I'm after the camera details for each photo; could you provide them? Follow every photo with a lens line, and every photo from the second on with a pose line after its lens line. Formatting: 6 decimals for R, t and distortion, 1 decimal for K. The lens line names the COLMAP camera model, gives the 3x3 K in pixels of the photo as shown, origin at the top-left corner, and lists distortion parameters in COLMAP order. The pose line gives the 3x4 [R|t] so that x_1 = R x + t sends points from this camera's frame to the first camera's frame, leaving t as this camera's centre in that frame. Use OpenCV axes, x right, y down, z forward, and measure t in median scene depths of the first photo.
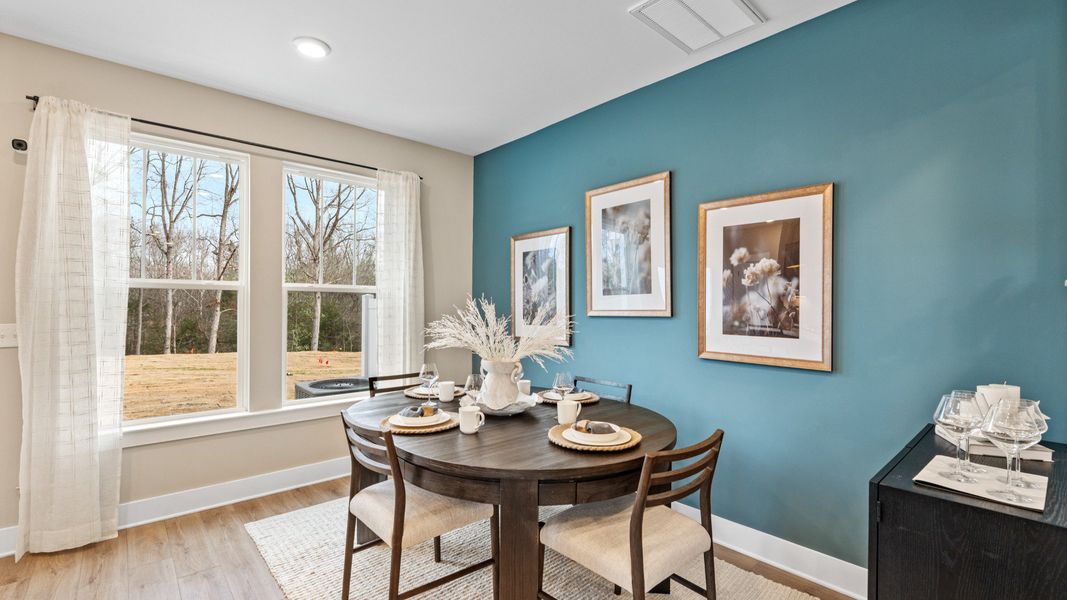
lens RADIAL K [[461.3, 0, 523.2], [0, 461.3, 300.1], [0, 0, 1]] dist [0.000780, 0.000084]
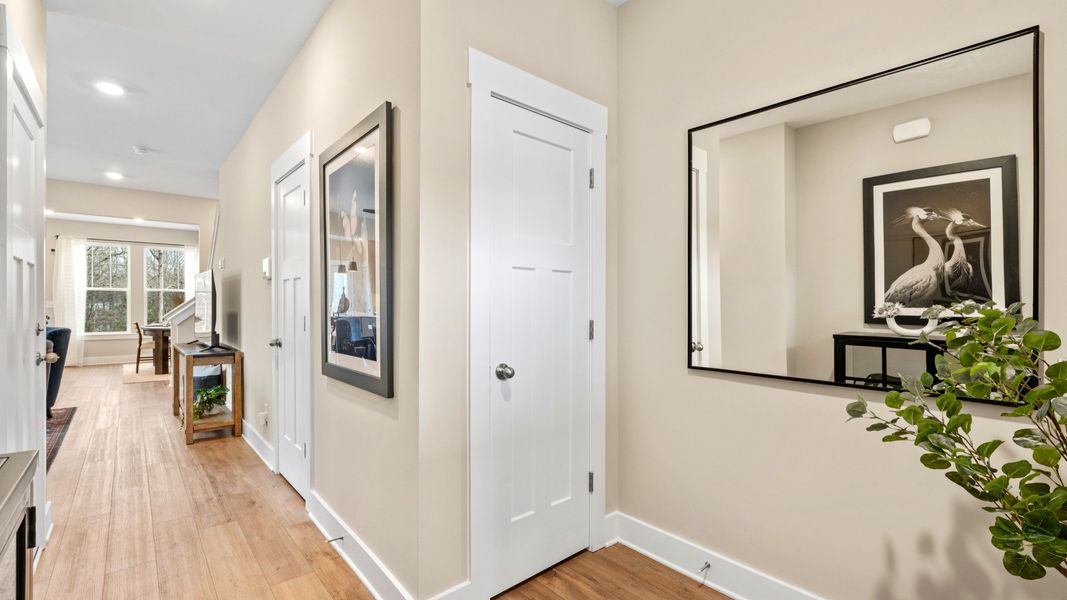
lens RADIAL K [[461.3, 0, 535.3], [0, 461.3, 301.5], [0, 0, 1]] dist [0.000780, 0.000084]
pose [[0.999929, -0.007750, 0.009099, 2.023746], [0.007613, 0.999860, 0.014917, 0.020016], [-0.009213, -0.014847, 0.999847, -2.031049]]
